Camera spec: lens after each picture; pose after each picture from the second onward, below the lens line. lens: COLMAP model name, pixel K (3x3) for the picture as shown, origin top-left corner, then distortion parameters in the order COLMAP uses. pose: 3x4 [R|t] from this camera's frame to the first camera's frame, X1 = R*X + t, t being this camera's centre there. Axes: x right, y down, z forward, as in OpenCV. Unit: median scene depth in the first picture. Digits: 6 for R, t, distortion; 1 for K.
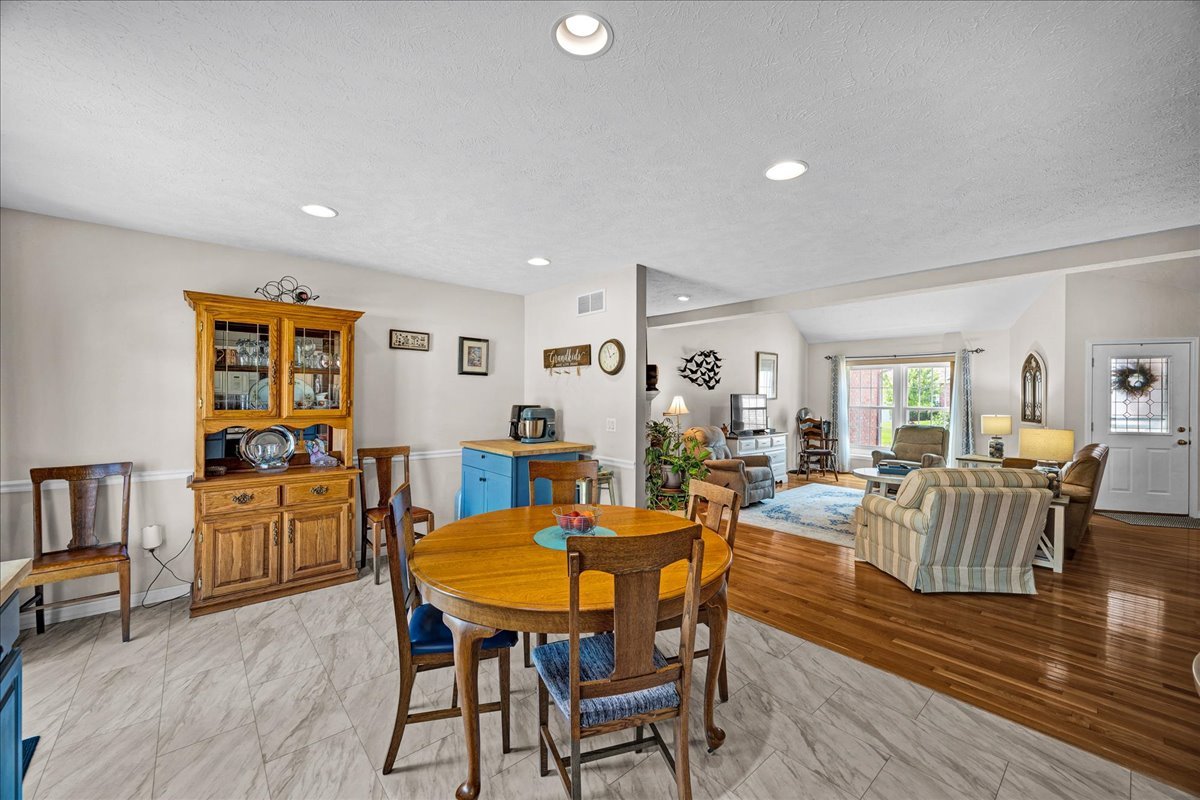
lens RADIAL K [[492.6, 0, 575.3], [0, 492.6, 395.7], [0, 0, 1]] dist [0.019846, -0.000229]
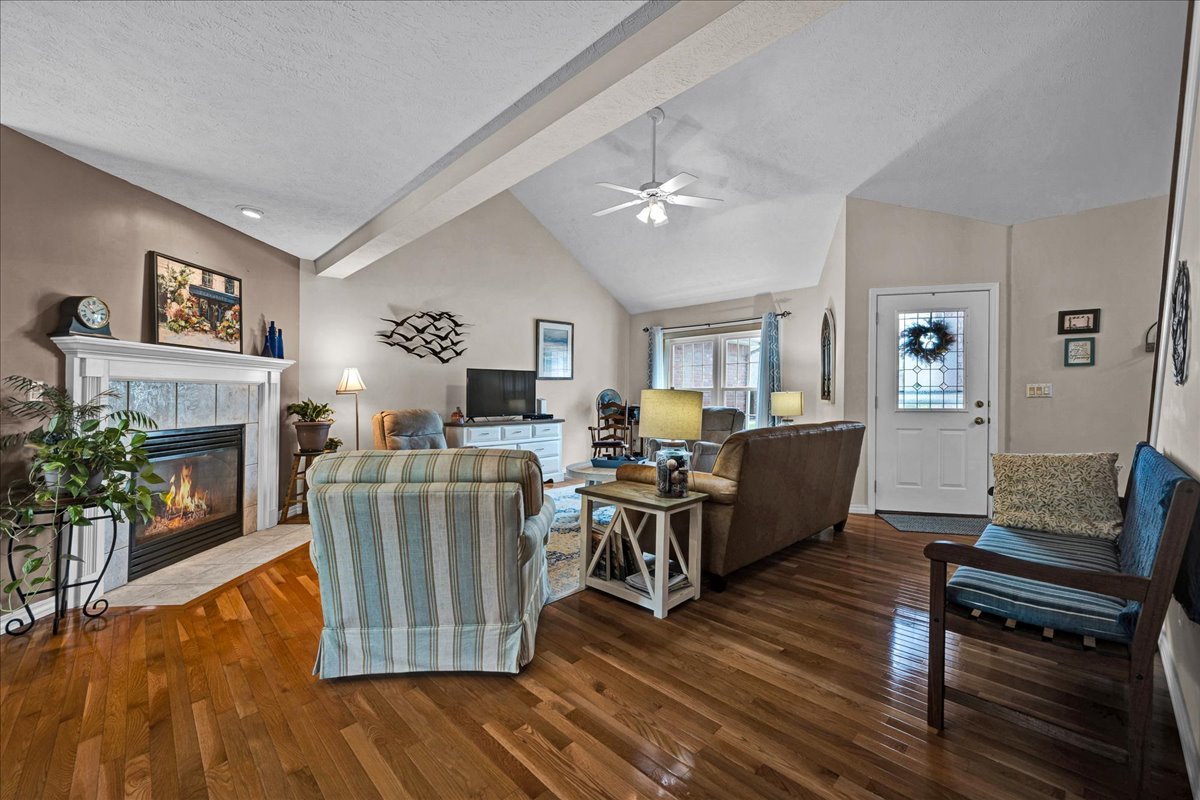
lens RADIAL K [[492.6, 0, 597.6], [0, 492.6, 395.6], [0, 0, 1]] dist [0.019846, -0.000229]
pose [[0.999443, -0.006568, 0.032712, 0.575989], [0.006753, 0.999962, -0.005548, 0.052376], [-0.032674, 0.005766, 0.999449, 0.257778]]
